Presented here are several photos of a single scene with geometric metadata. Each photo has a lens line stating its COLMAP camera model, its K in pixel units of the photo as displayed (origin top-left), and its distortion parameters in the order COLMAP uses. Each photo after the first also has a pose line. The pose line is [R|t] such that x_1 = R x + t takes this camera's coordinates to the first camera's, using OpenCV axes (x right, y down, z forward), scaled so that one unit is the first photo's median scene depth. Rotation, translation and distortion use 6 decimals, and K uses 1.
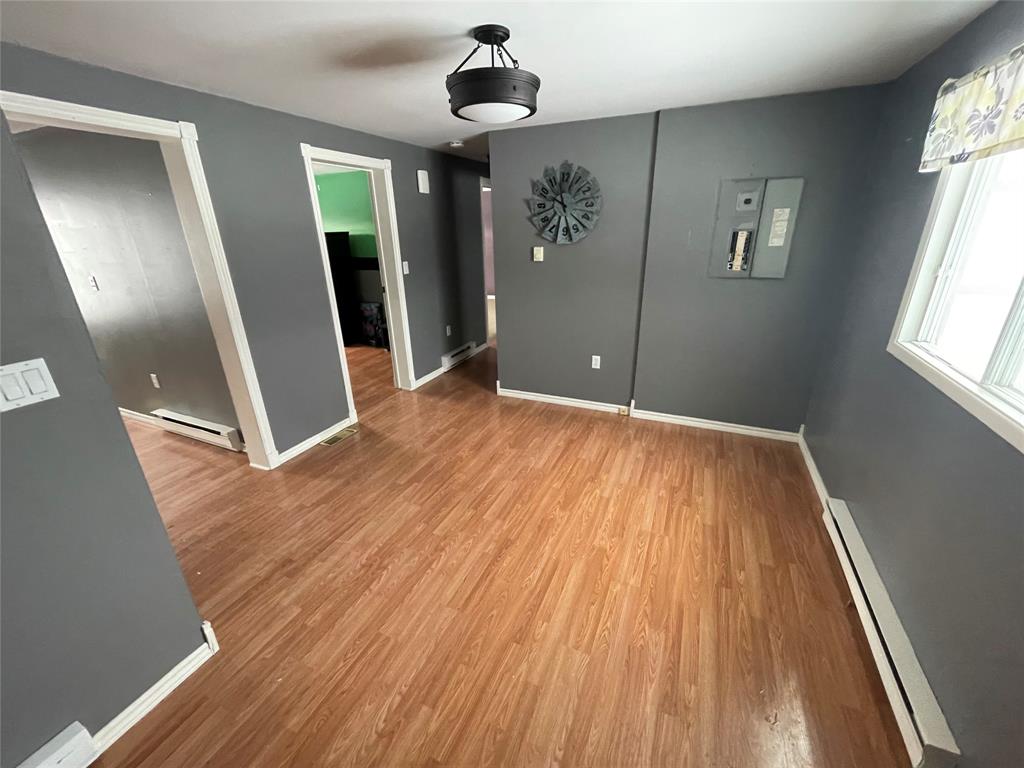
lens RADIAL K [[414.2, 0, 512.0], [0, 414.2, 384.0], [0, 0, 1]] dist [-0.002427, -0.000436]
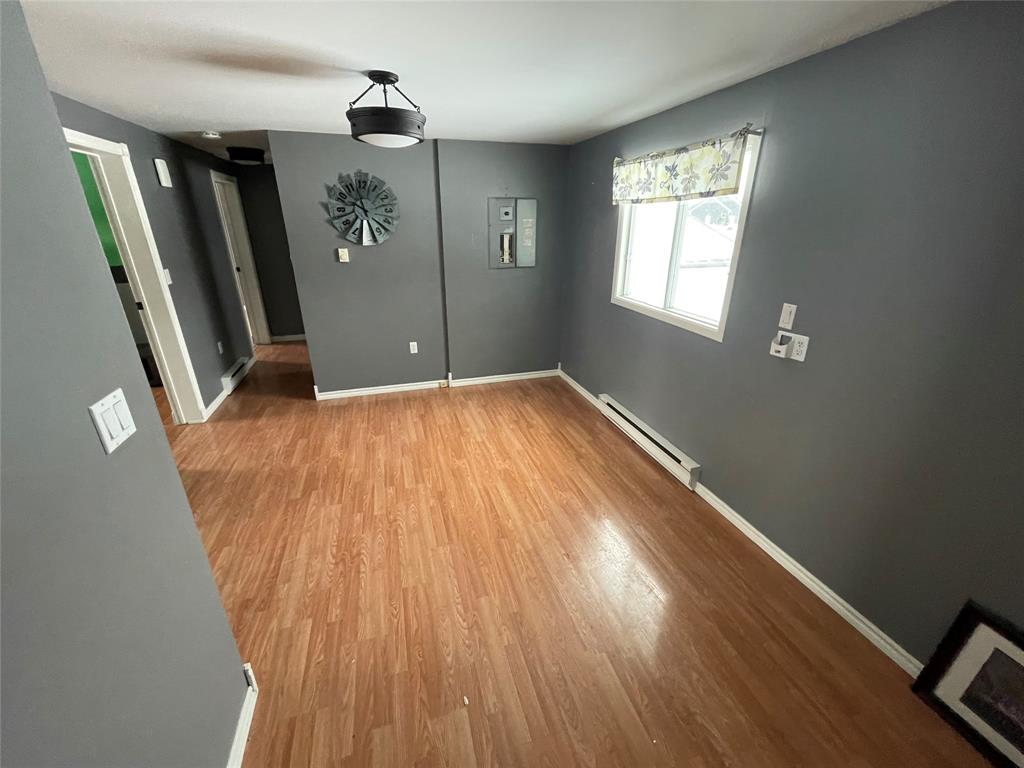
lens RADIAL K [[414.2, 0, 512.0], [0, 414.2, 384.0], [0, 0, 1]] dist [-0.002427, -0.000436]
pose [[0.754251, -0.221478, 0.618104, -0.396580], [0.219397, 0.972295, 0.080669, 0.014968], [-0.618846, 0.074765, 0.781946, -0.071791]]
